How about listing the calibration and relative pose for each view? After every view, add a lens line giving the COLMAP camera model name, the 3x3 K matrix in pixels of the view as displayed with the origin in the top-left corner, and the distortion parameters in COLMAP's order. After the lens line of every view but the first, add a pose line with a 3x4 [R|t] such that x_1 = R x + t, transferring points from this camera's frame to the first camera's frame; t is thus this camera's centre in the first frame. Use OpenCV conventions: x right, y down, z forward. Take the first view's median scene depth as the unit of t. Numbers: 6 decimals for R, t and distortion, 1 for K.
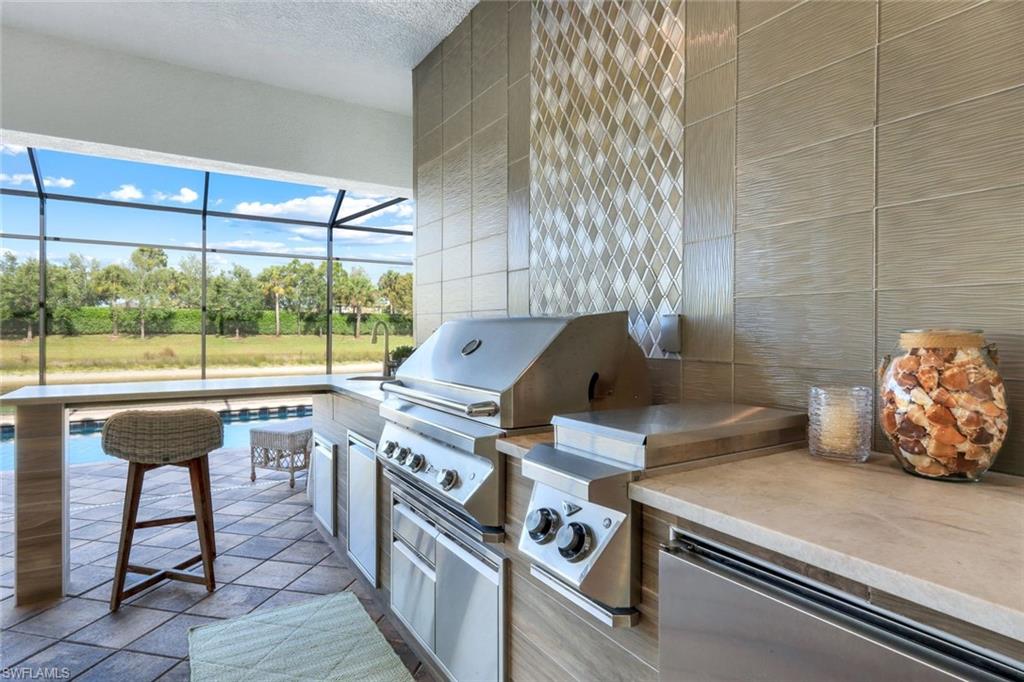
lens RADIAL K [[552.8, 0, 512.0], [0, 552.8, 341.0], [0, 0, 1]] dist [0.001247, 0.001059]
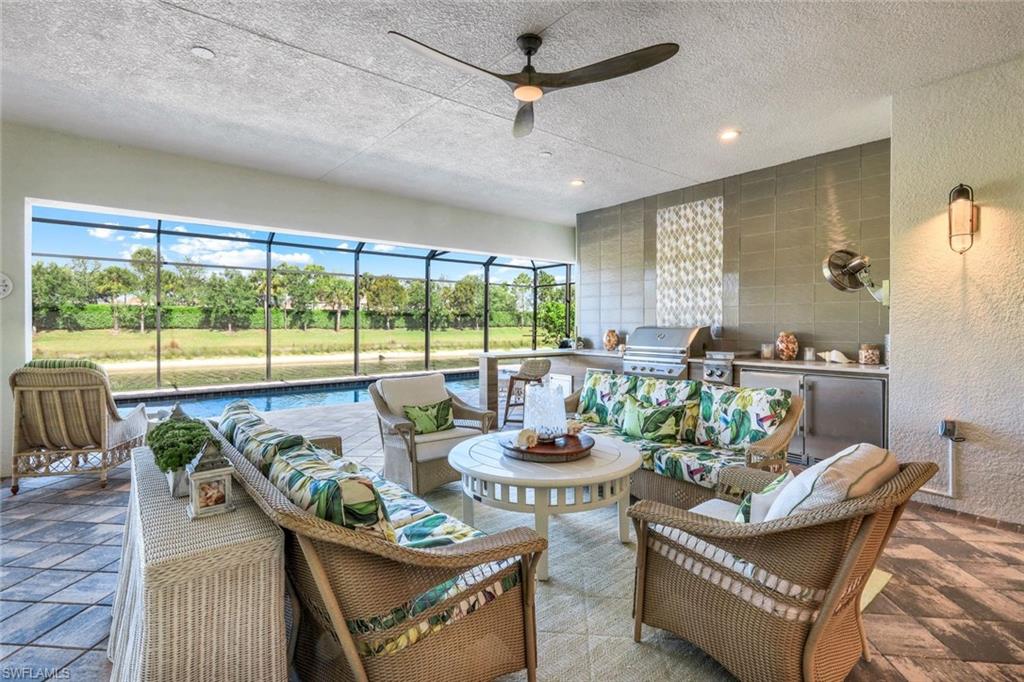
lens RADIAL K [[493.1, 0, 512.8], [0, 493.1, 328.9], [0, 0, 1]] dist [-0.000189, -0.000101]
pose [[0.993926, -0.002827, 0.110014, -0.655059], [0.003860, 0.999950, -0.009179, -0.004945], [-0.109983, 0.009548, 0.993888, -0.947766]]
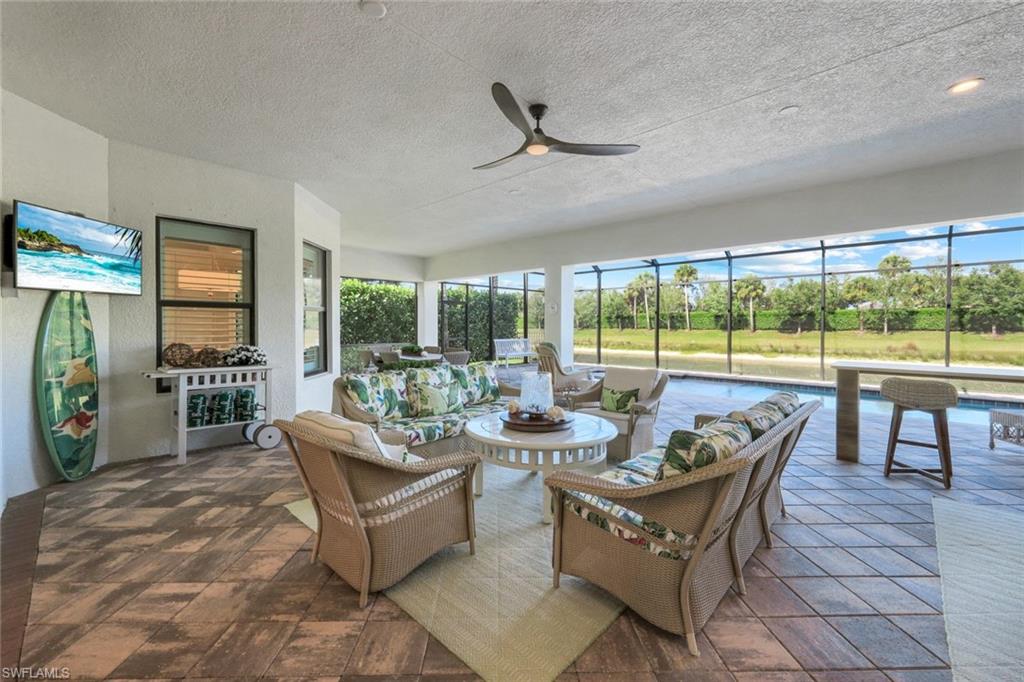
lens RADIAL K [[421.5, 0, 503.9], [0, 421.5, 326.8], [0, 0, 1]] dist [-0.001071, -0.000168]
pose [[0.244833, -0.001611, -0.969564, 0.256841], [-0.016909, 0.999839, -0.005931, -0.012063], [0.969418, 0.017846, 0.244767, -0.441310]]
